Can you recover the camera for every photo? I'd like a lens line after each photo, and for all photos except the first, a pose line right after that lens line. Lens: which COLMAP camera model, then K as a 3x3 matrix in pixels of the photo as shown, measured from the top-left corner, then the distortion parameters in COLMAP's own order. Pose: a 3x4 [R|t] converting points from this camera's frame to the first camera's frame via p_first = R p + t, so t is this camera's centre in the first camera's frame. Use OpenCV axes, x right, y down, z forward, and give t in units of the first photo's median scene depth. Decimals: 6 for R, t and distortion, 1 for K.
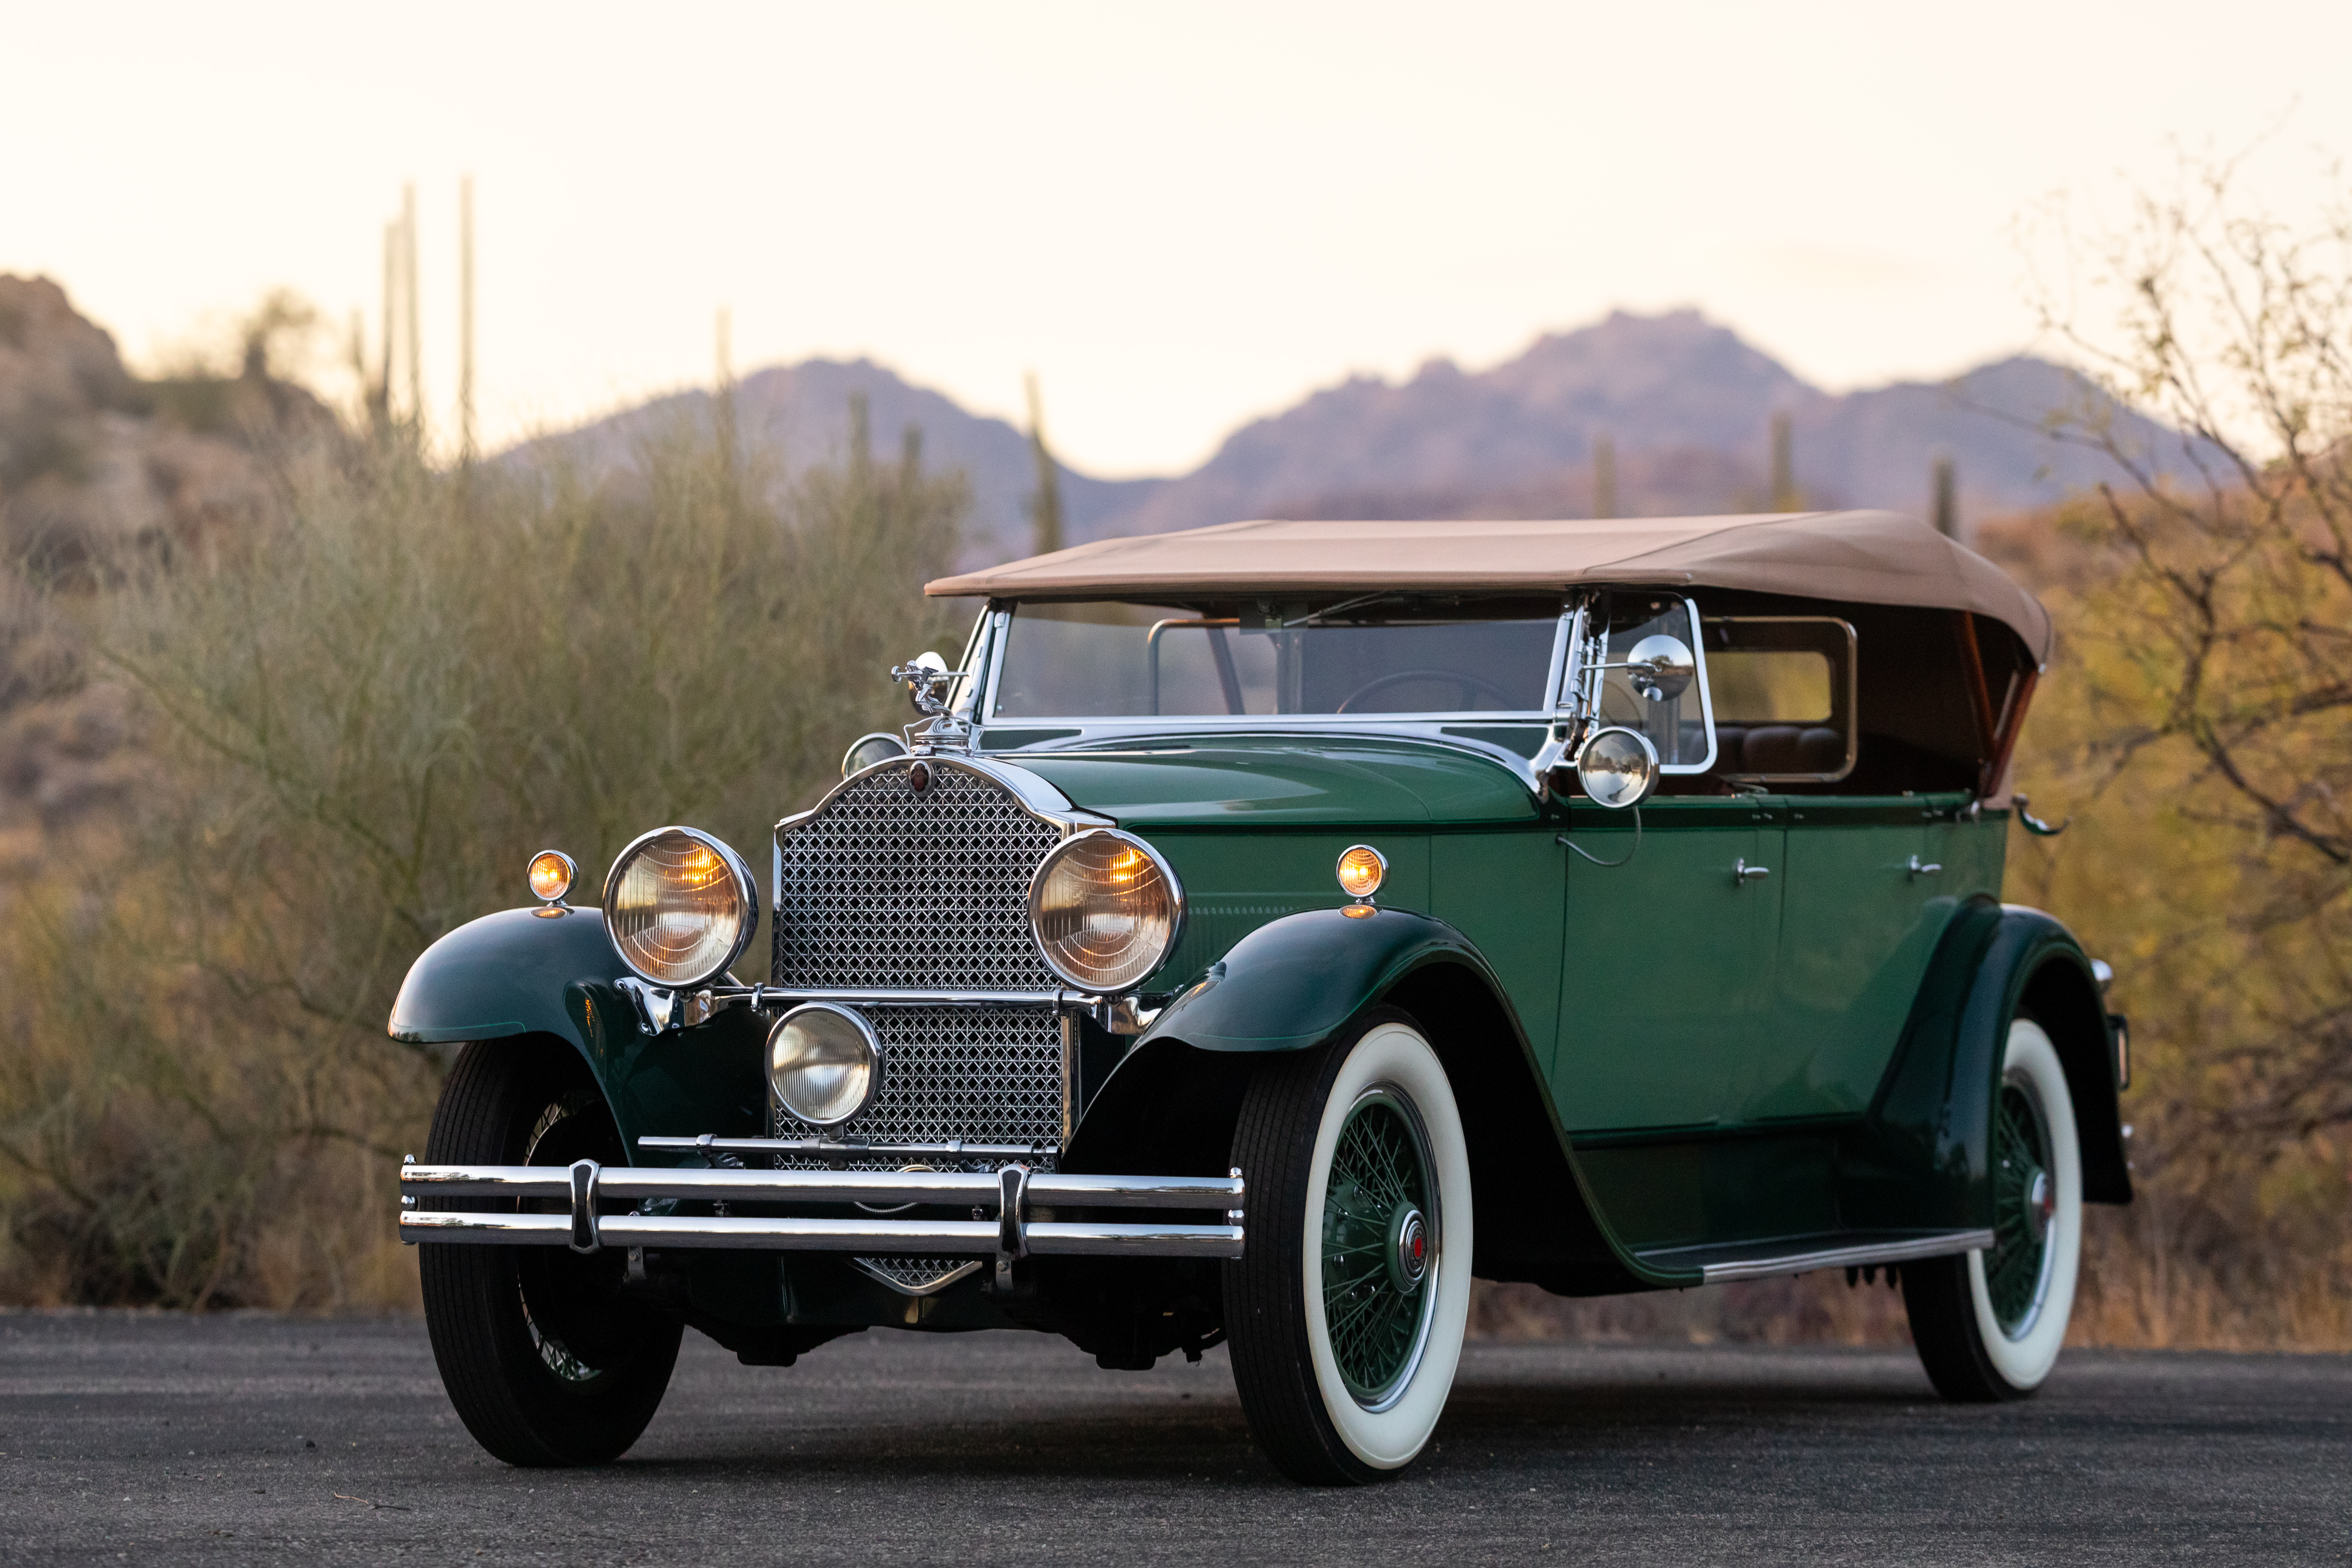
lens RADIAL K [[8734.7, 0, 1174.8], [0, 8734.7, 769.7], [0, 0, 1]] dist [0.099758, 0.000000]
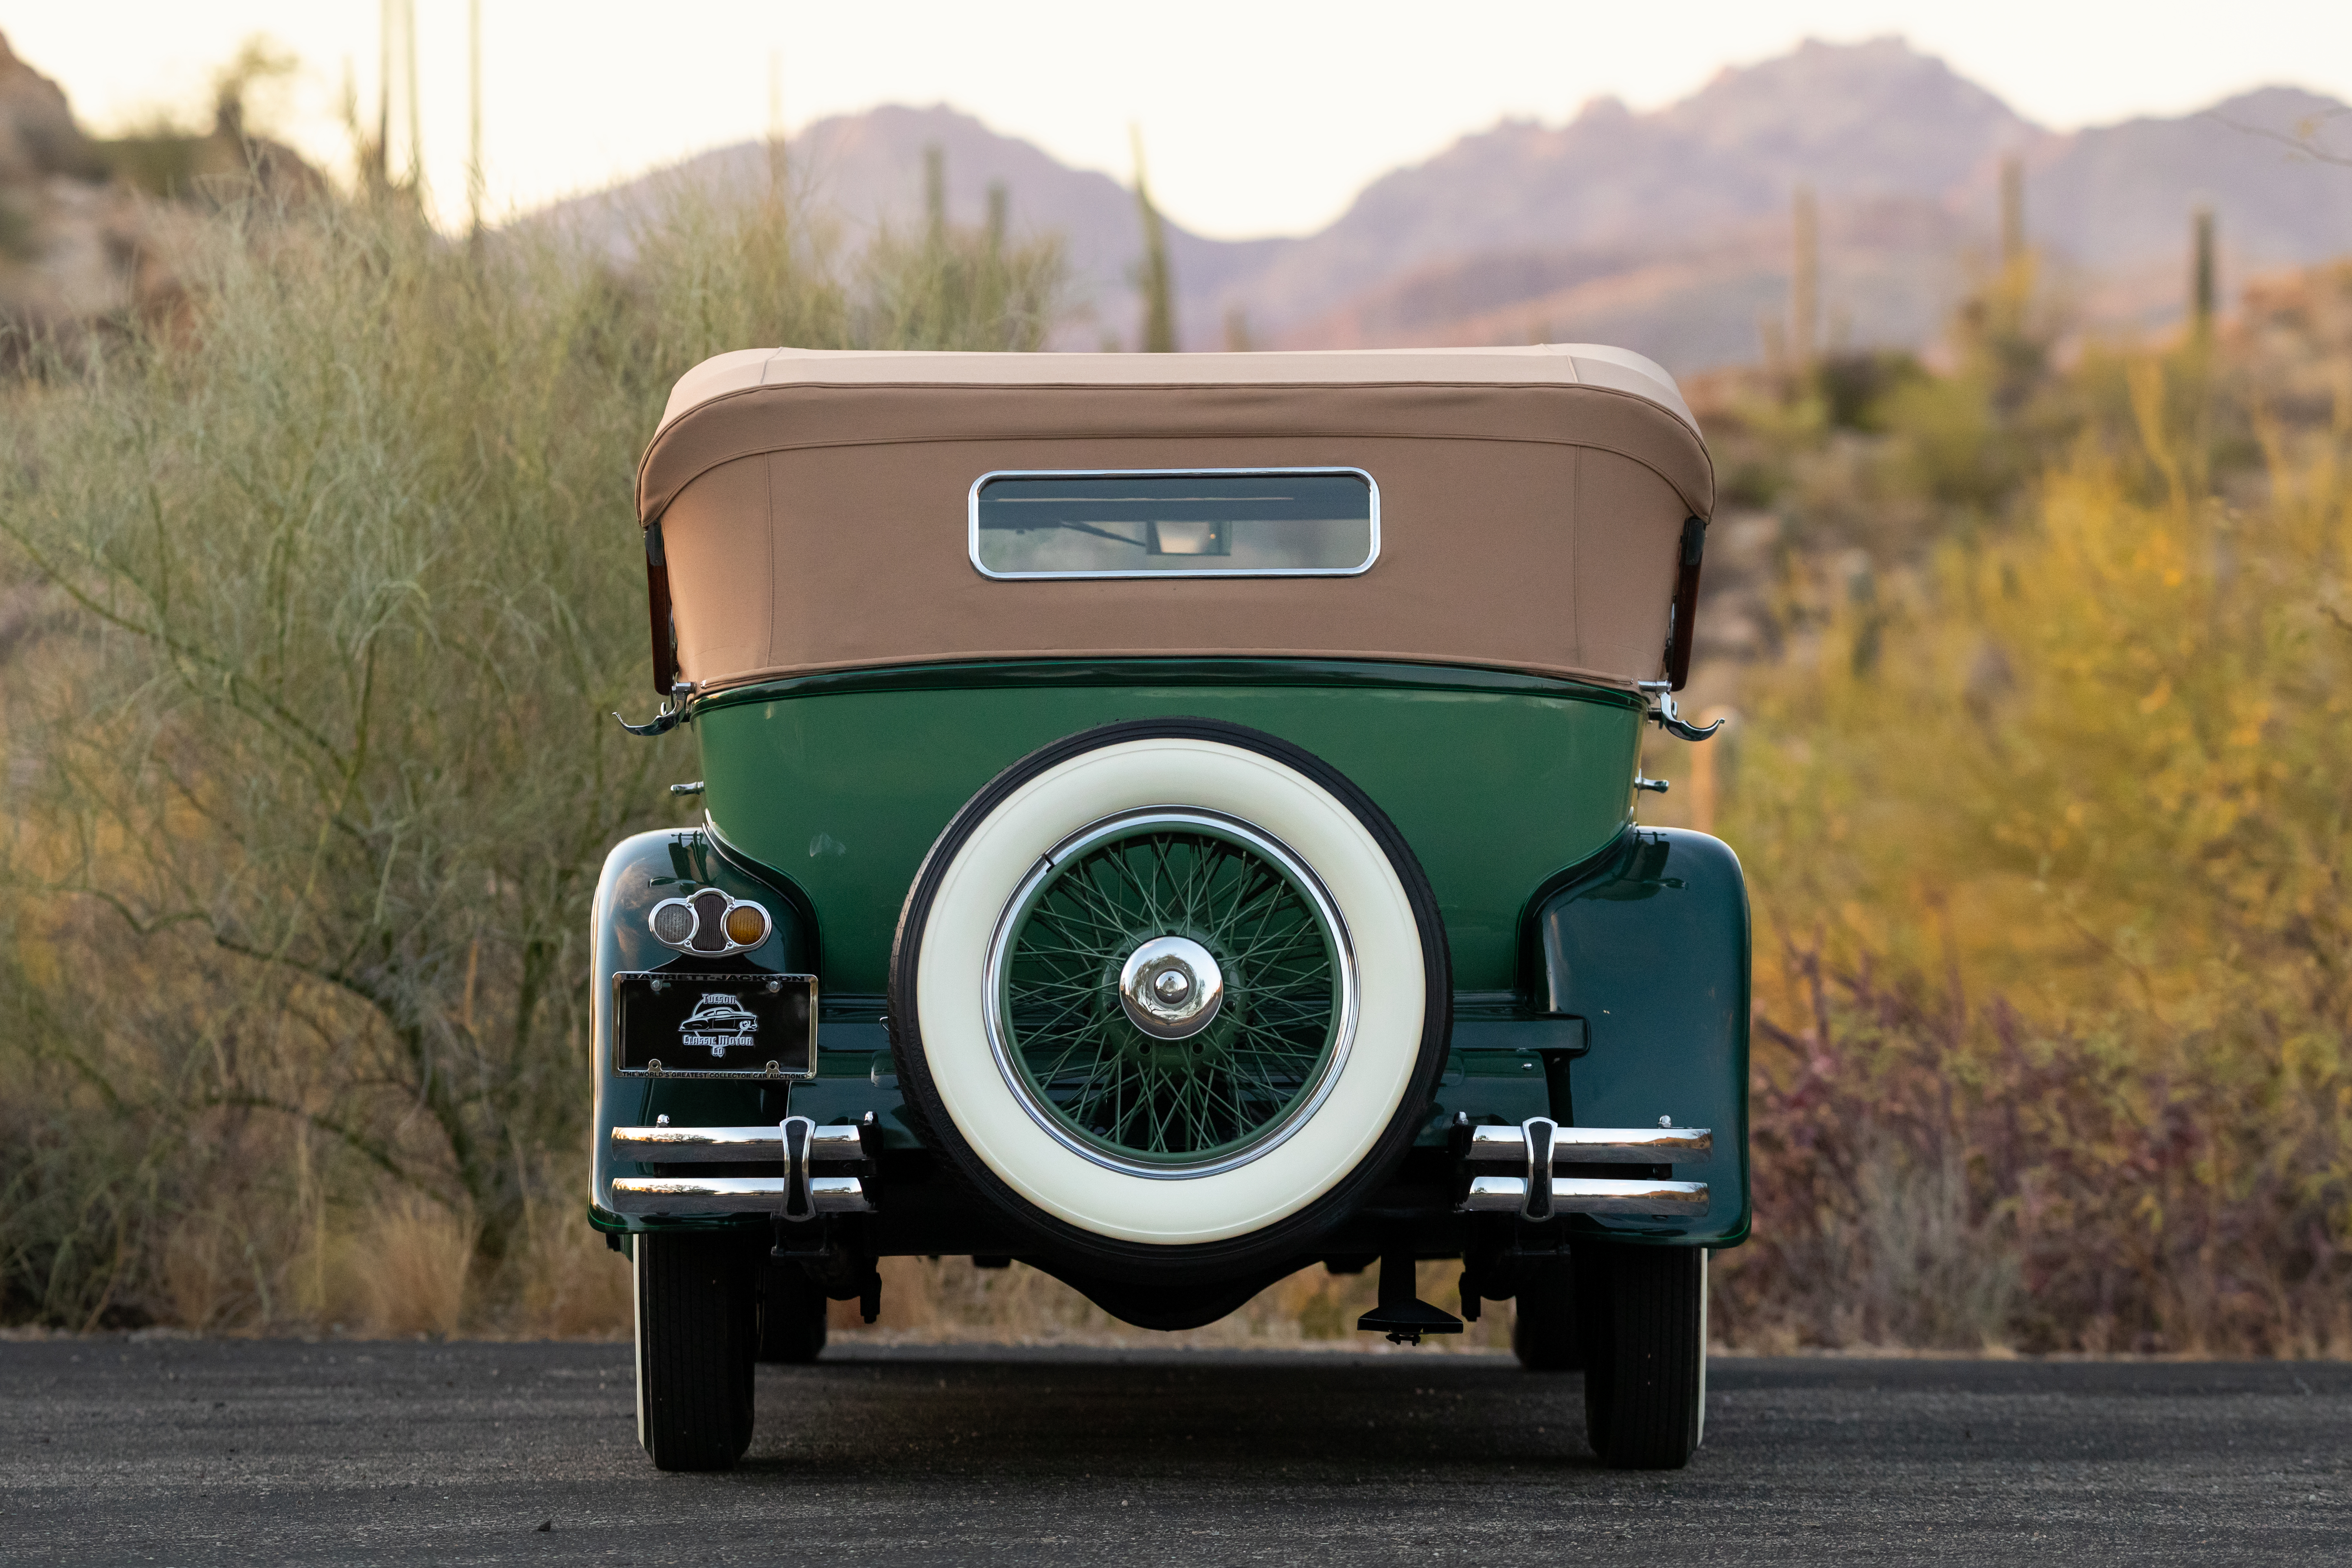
lens RADIAL K [[9840.8, 0, 1186.5], [0, 9840.8, 793.3], [0, 0, 1]] dist [0.154354, 0.000000]
pose [[0.999876, -0.010214, -0.011951, -0.001422], [0.010491, 0.999673, 0.023325, -0.006221], [0.011709, -0.023447, 0.999657, 0.109639]]
